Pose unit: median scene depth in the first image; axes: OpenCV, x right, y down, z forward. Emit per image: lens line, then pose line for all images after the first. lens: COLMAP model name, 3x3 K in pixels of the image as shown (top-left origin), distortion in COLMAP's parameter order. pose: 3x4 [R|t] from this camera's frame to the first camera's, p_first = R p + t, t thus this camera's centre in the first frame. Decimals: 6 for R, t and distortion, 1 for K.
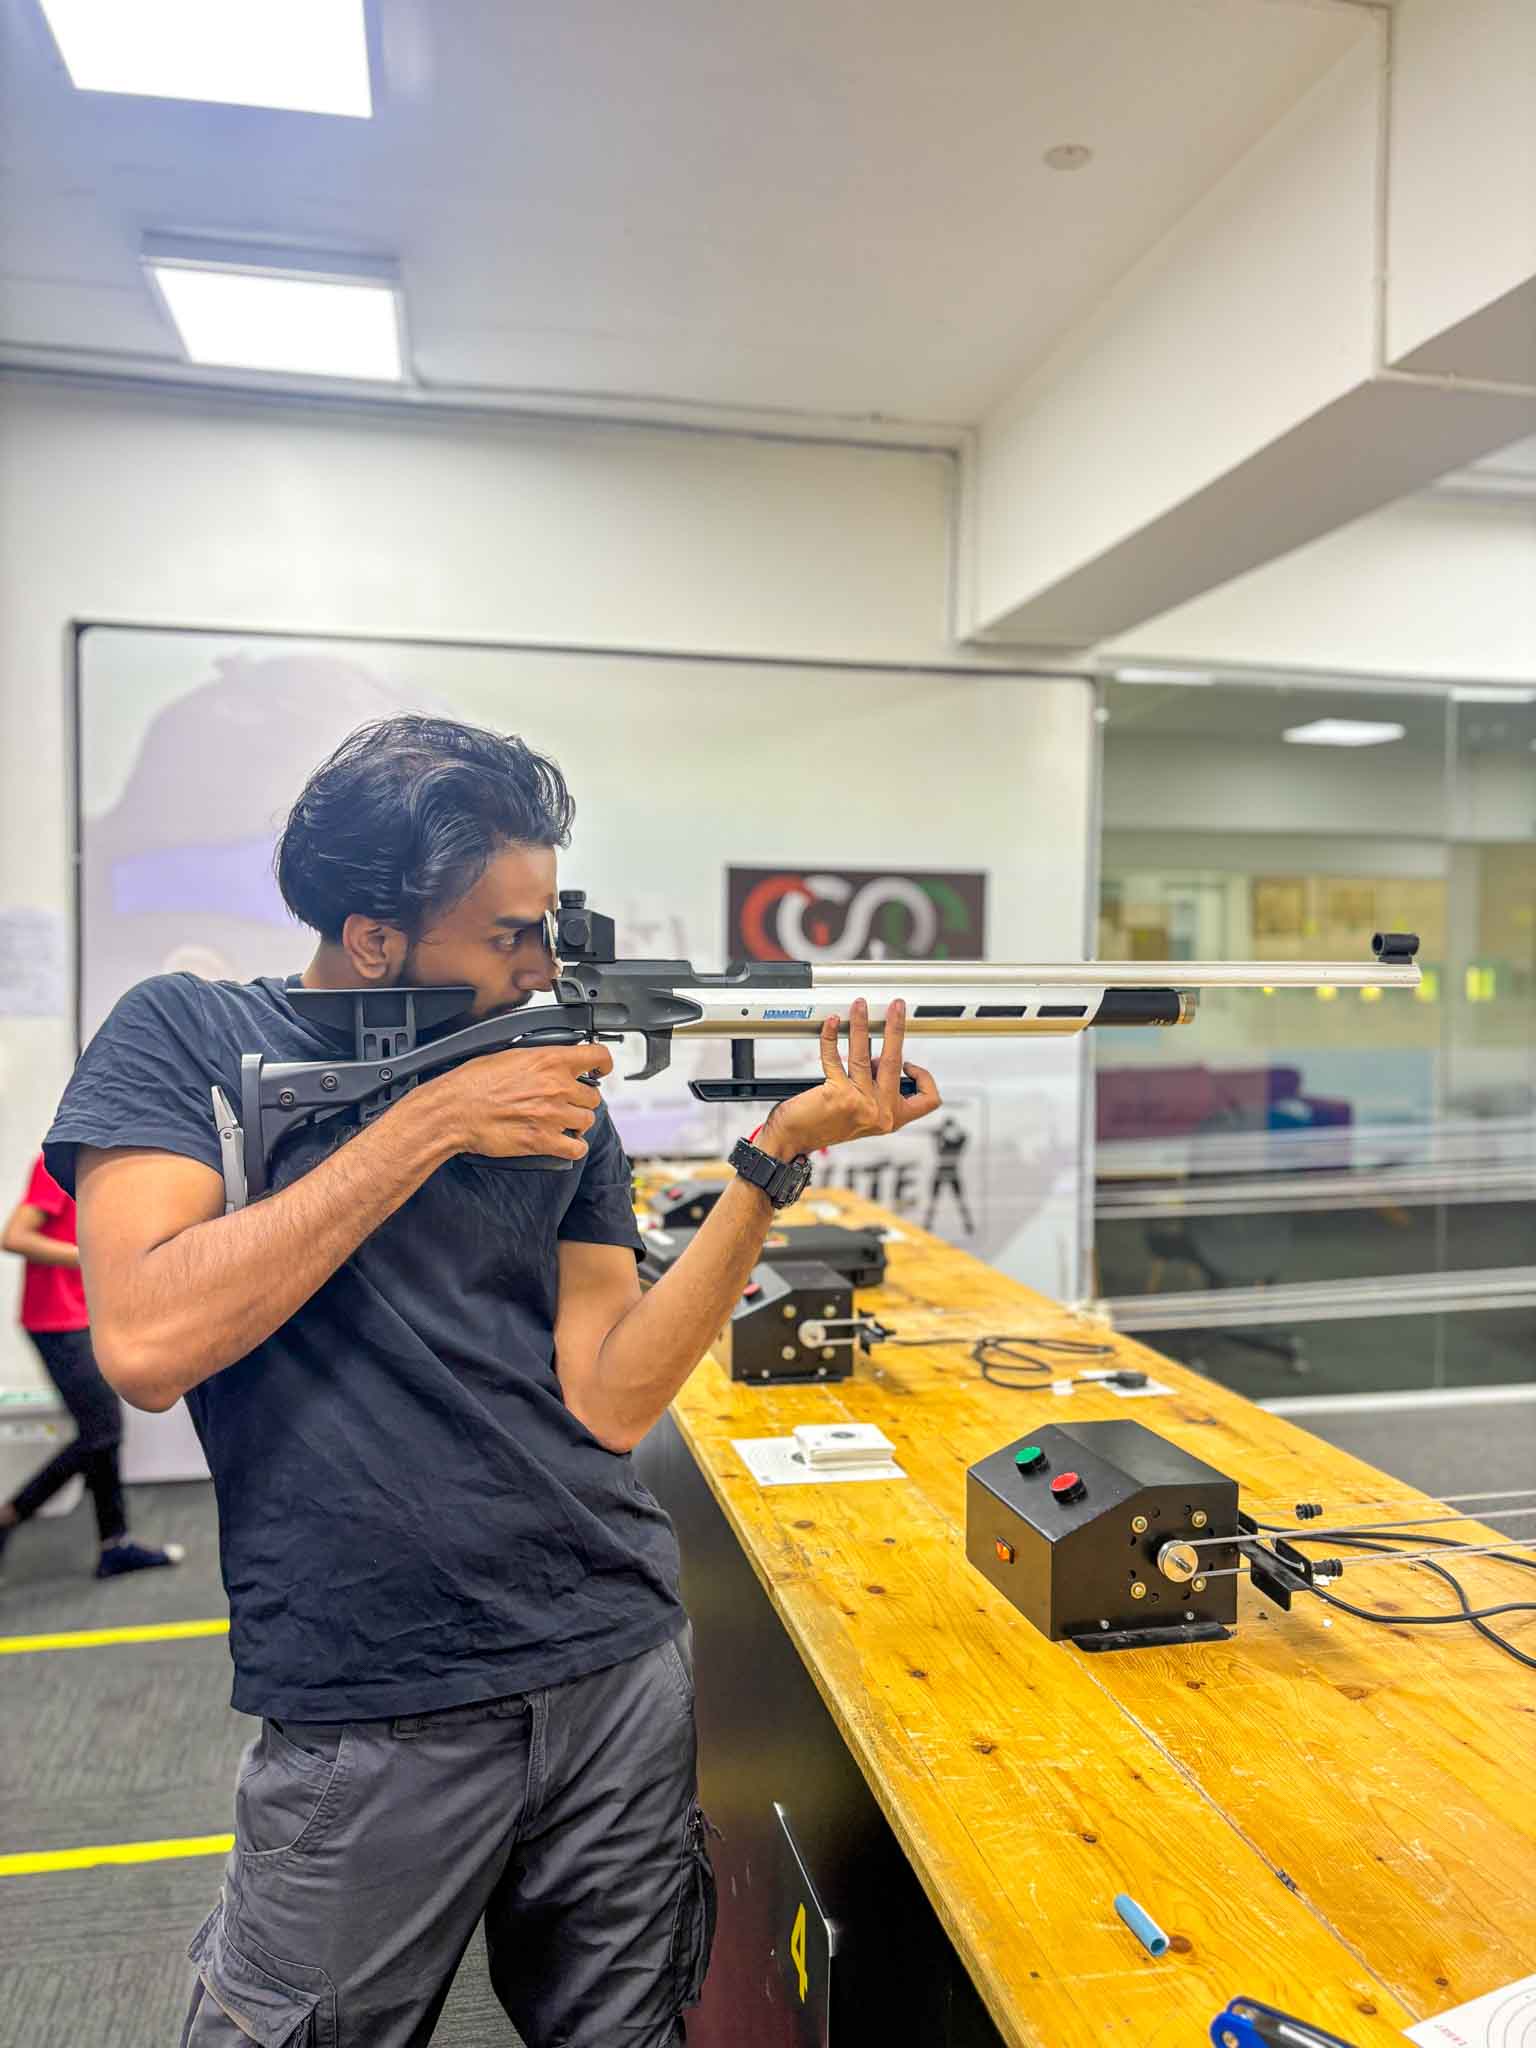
lens RADIAL K [[1535.9, 0, 796.8], [0, 1535.9, 1013.1], [0, 0, 1]] dist [0.172917, -0.252973]
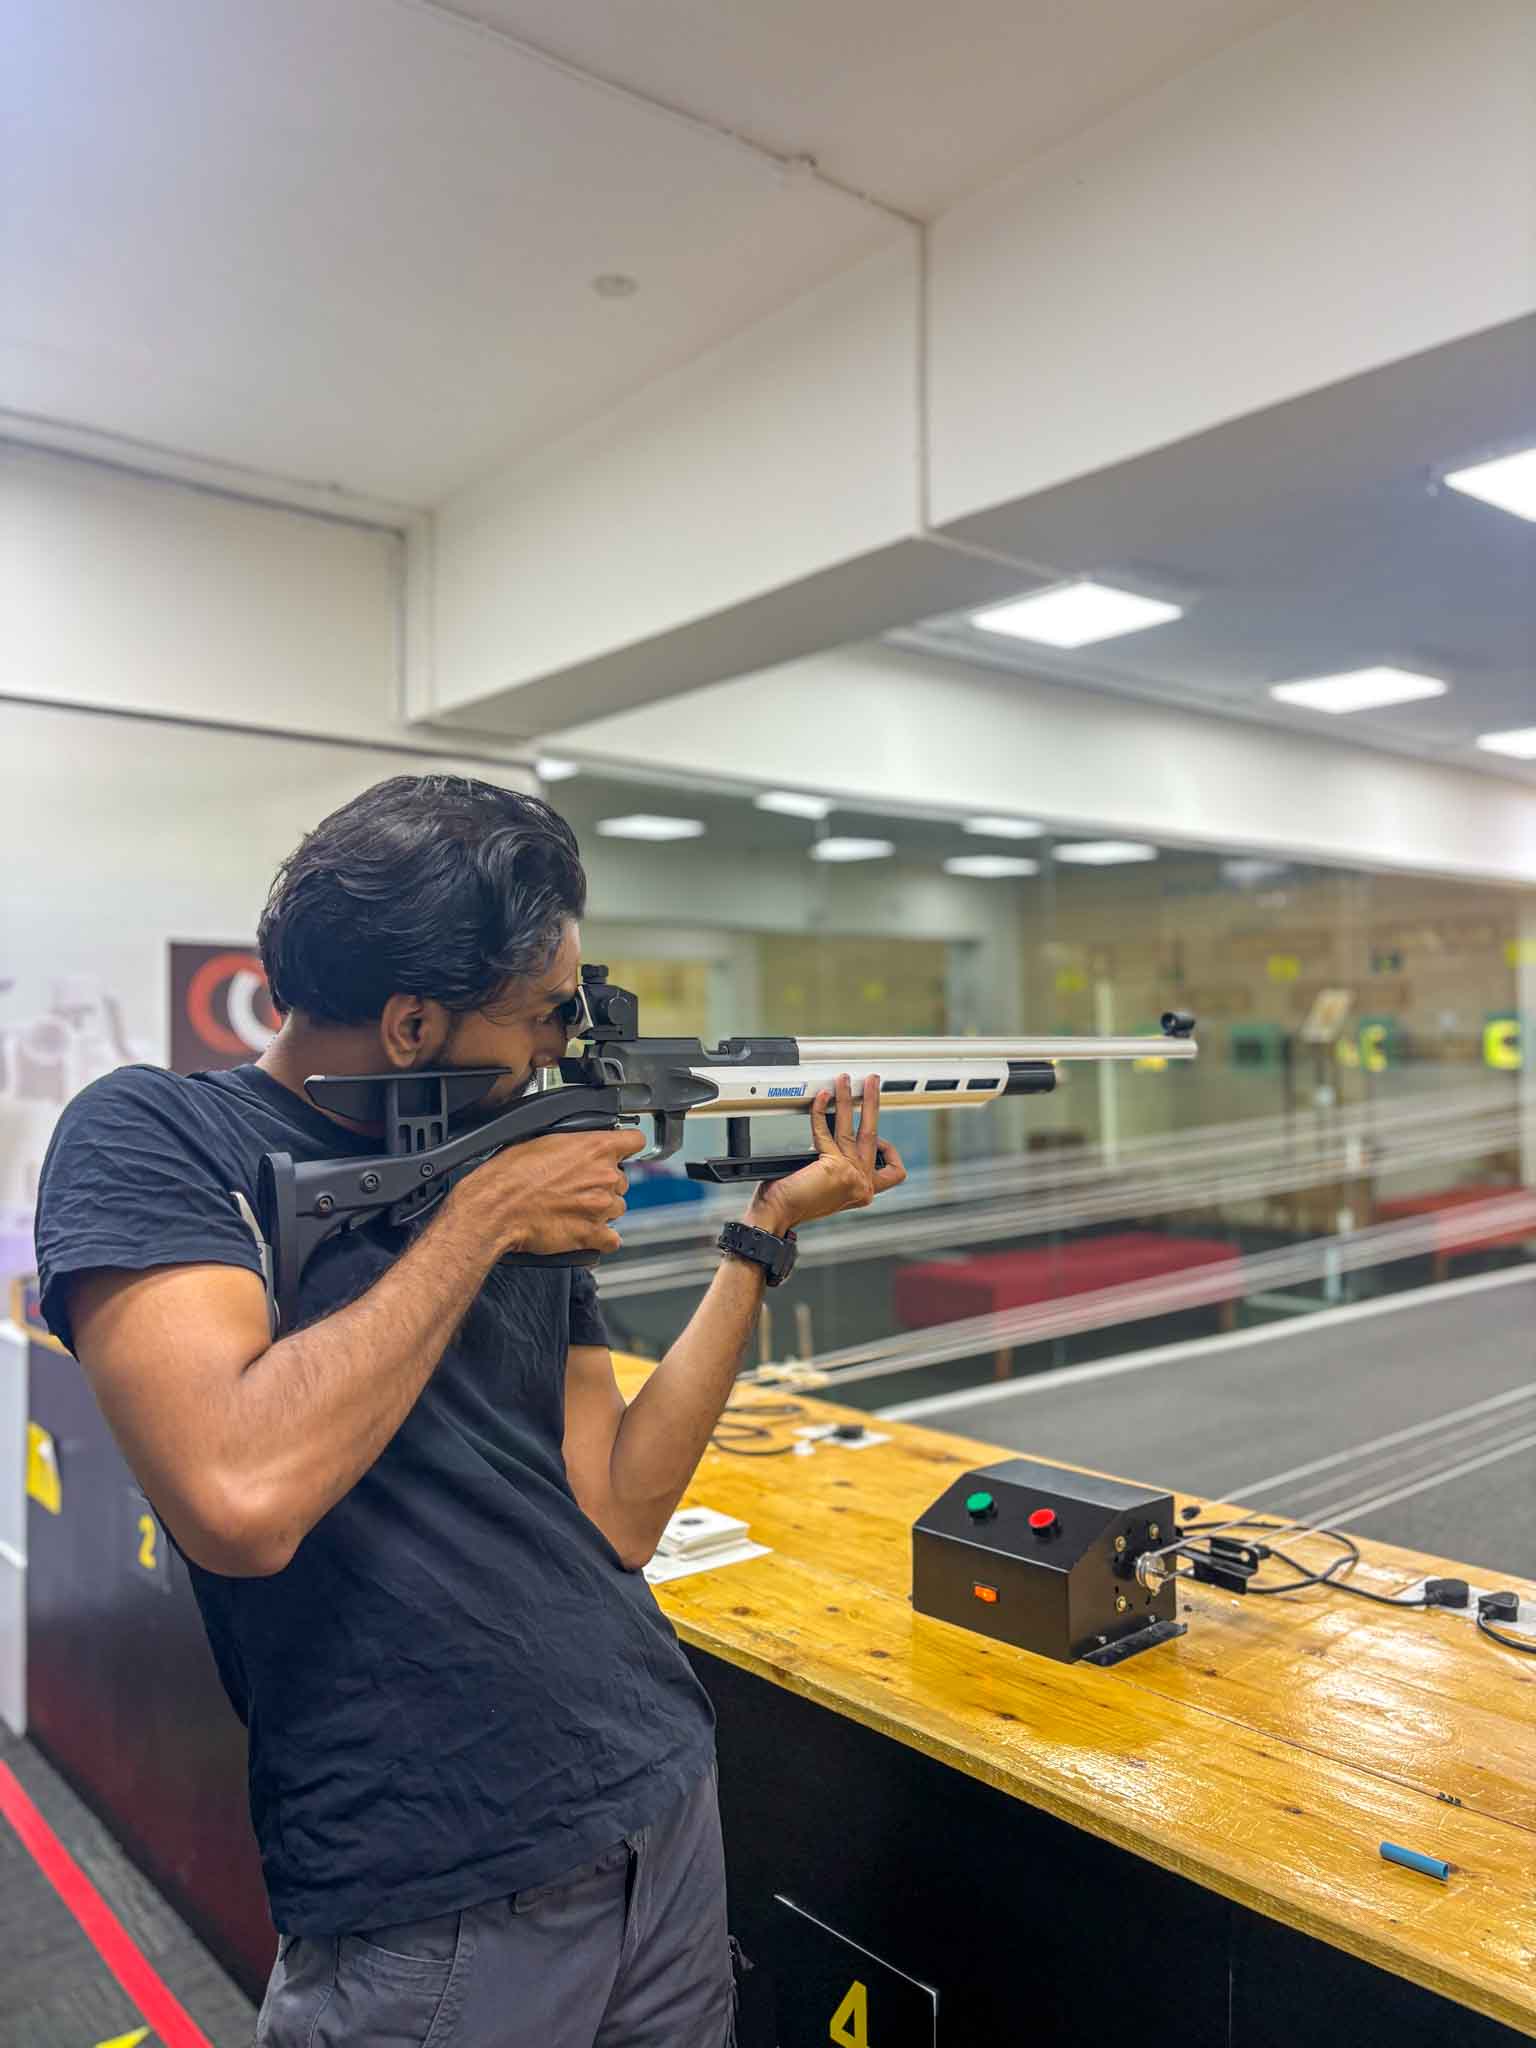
lens RADIAL K [[1539.9, 0, 768.0], [0, 1539.9, 1024.0], [0, 0, 1]] dist [0.055537, -0.079626]
pose [[0.889415, -0.003781, 0.457085, -0.474933], [0.025766, 0.998791, -0.041873, -0.001459], [-0.456374, 0.049020, 0.888437, 0.114439]]
